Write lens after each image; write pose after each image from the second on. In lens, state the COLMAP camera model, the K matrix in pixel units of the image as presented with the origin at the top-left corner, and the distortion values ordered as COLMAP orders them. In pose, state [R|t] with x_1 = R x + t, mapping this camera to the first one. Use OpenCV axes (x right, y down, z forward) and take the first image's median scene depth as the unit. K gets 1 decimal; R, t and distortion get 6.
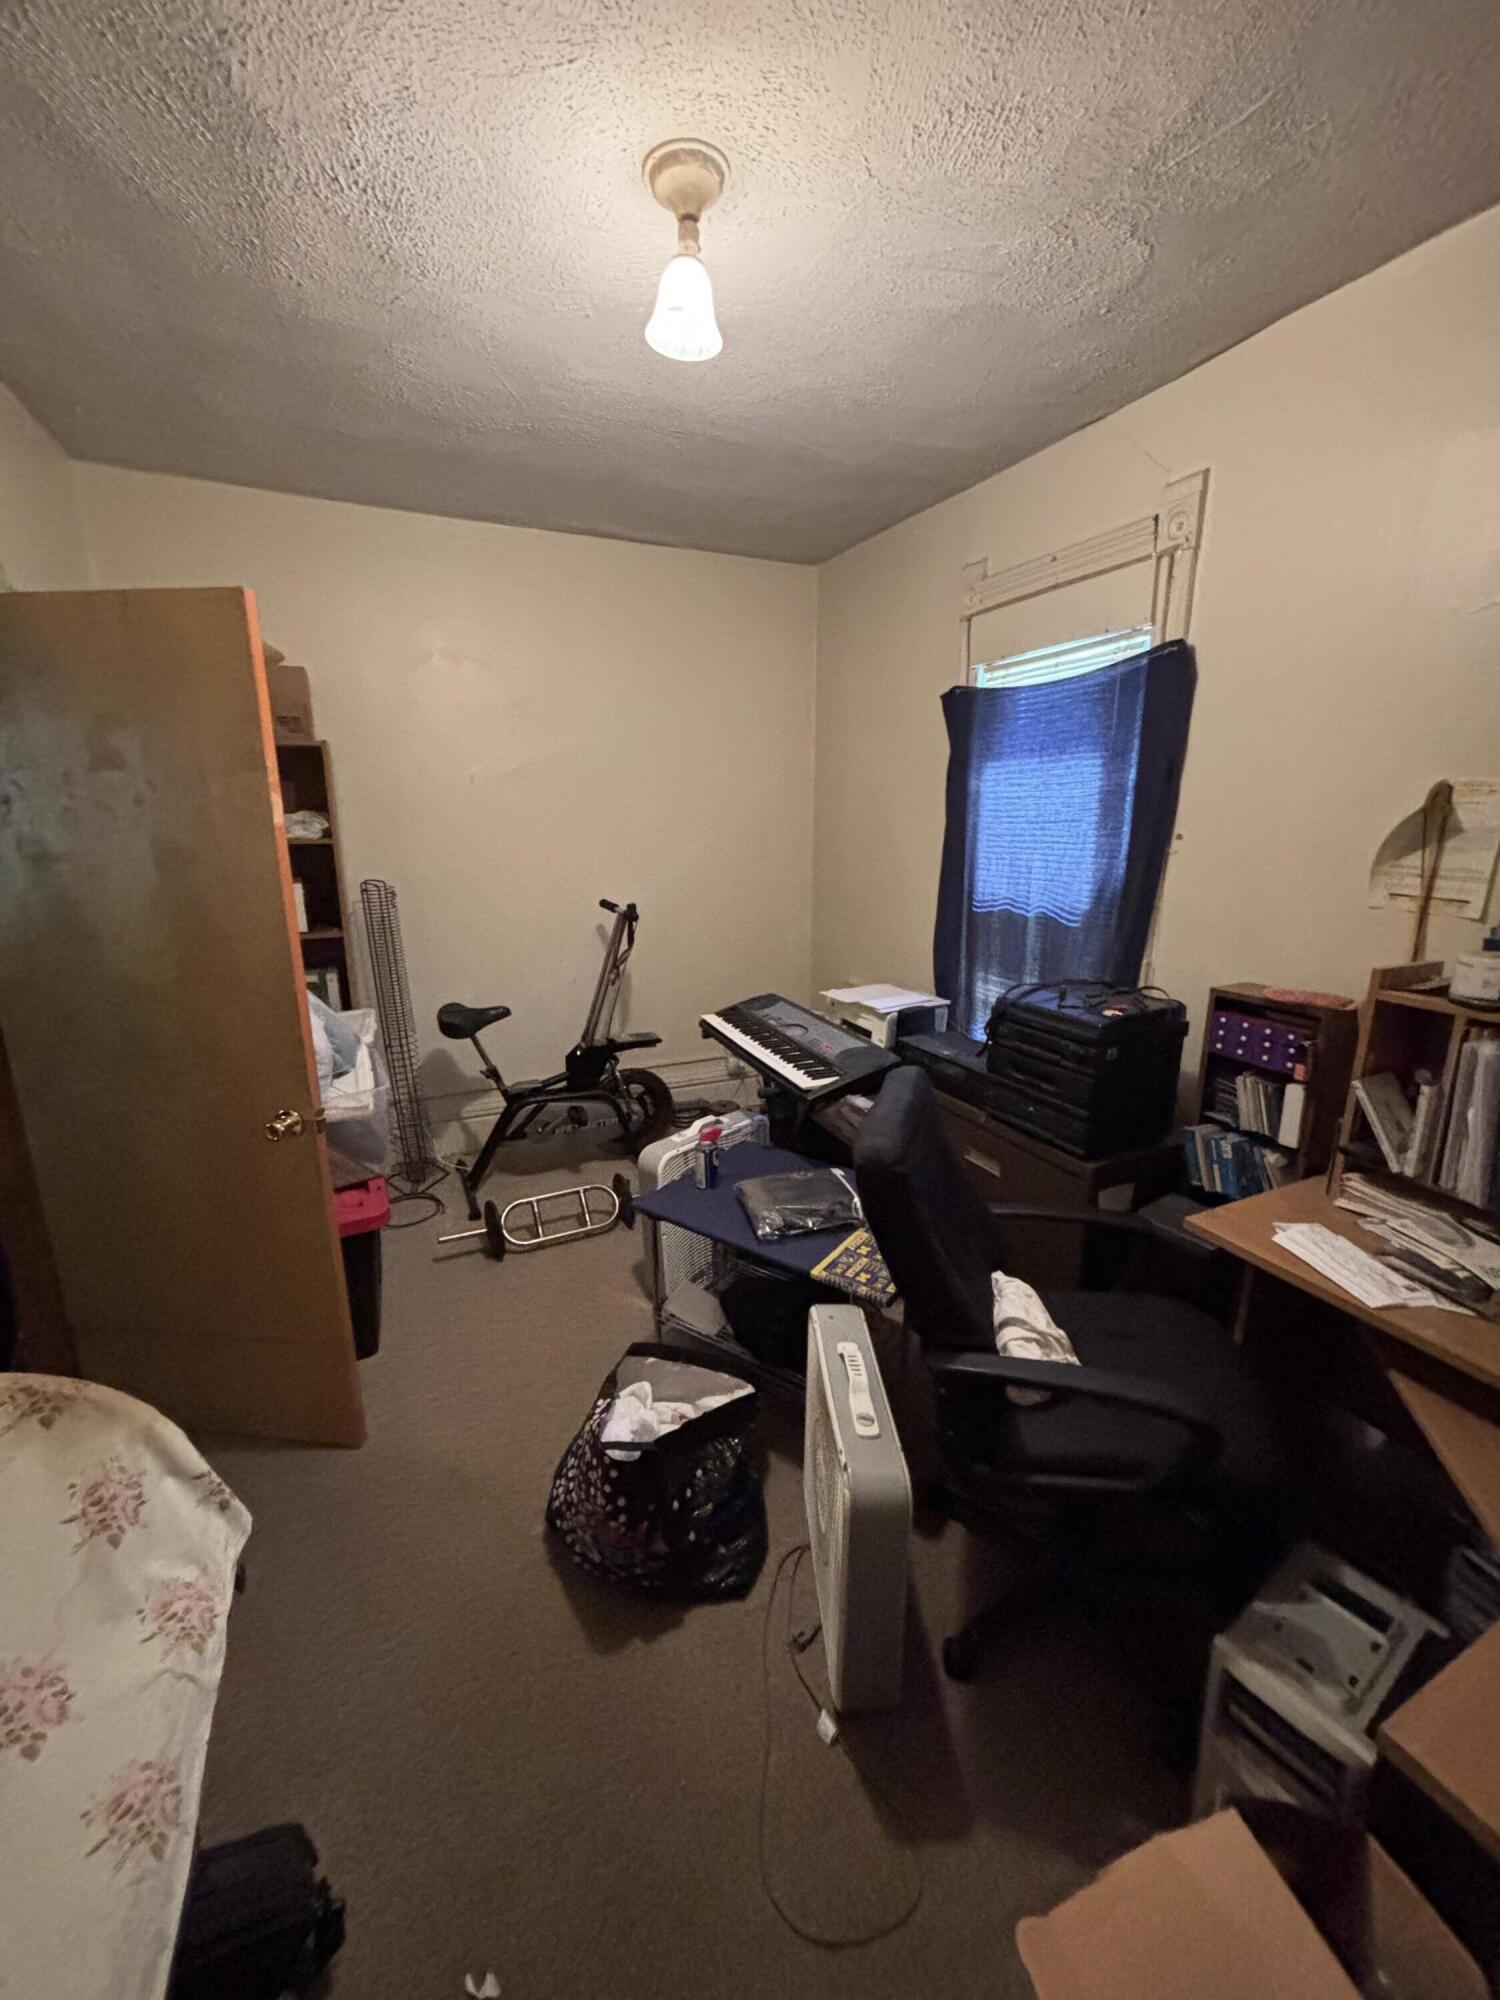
lens RADIAL K [[805.3, 0, 745.3], [0, 805.3, 994.6], [0, 0, 1]] dist [-0.003653, -0.000146]
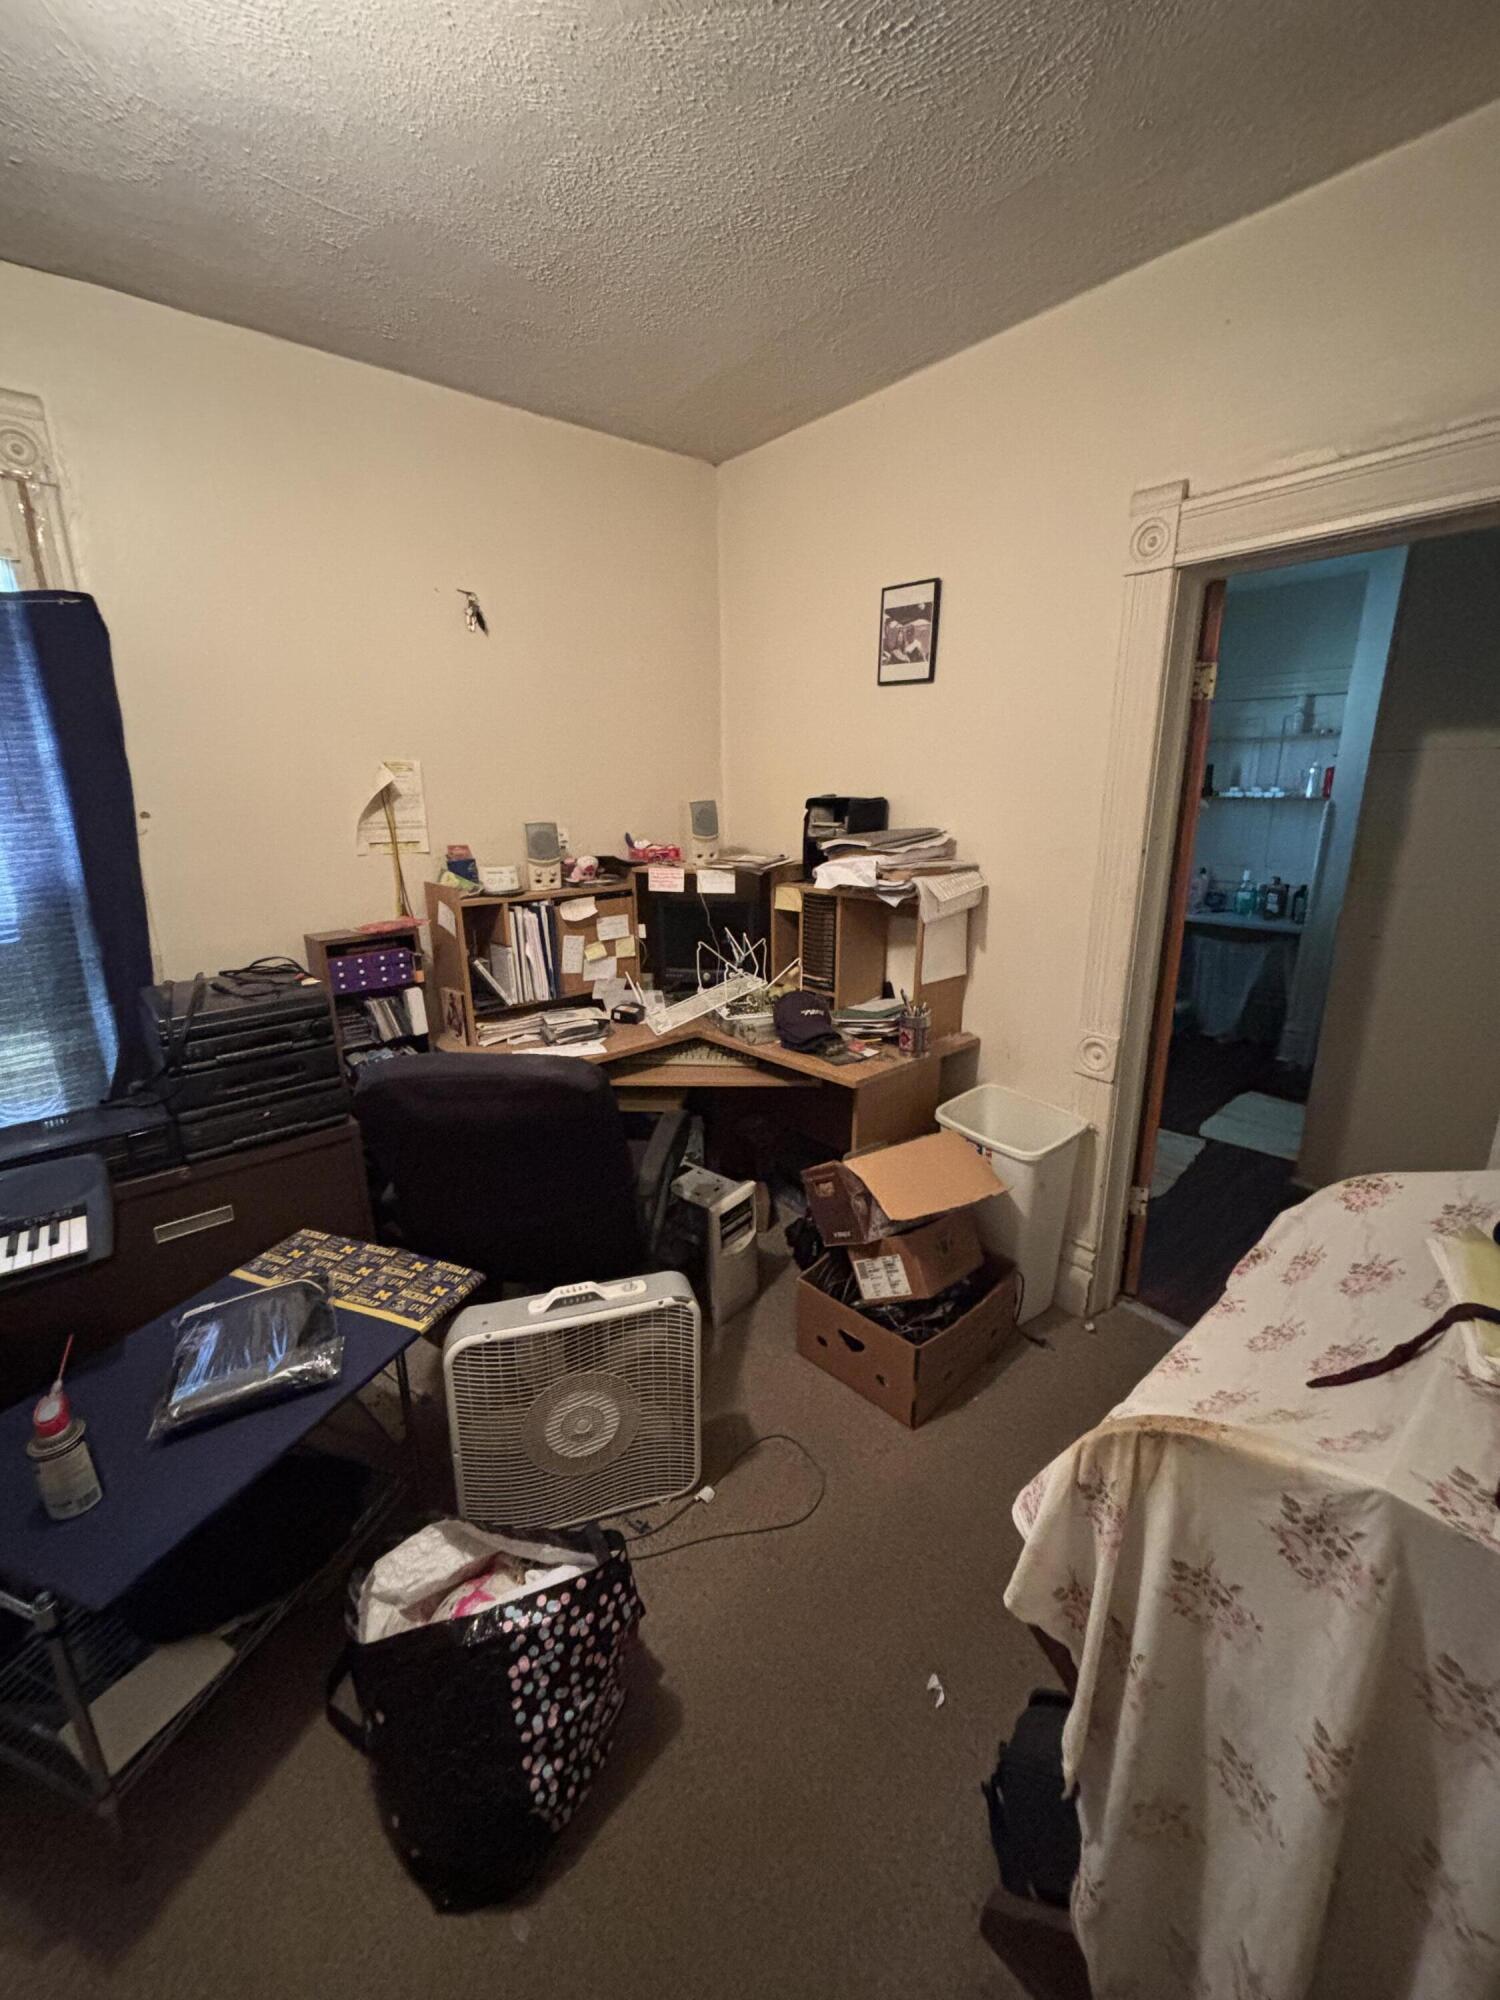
lens RADIAL K [[805.3, 0, 759.6], [0, 805.3, 984.5], [0, 0, 1]] dist [-0.003653, -0.000146]
pose [[-0.270821, -0.240125, 0.932199, -0.744091], [0.227299, 0.925054, 0.304319, -0.176175], [-0.935410, 0.294304, -0.195944, 0.745514]]
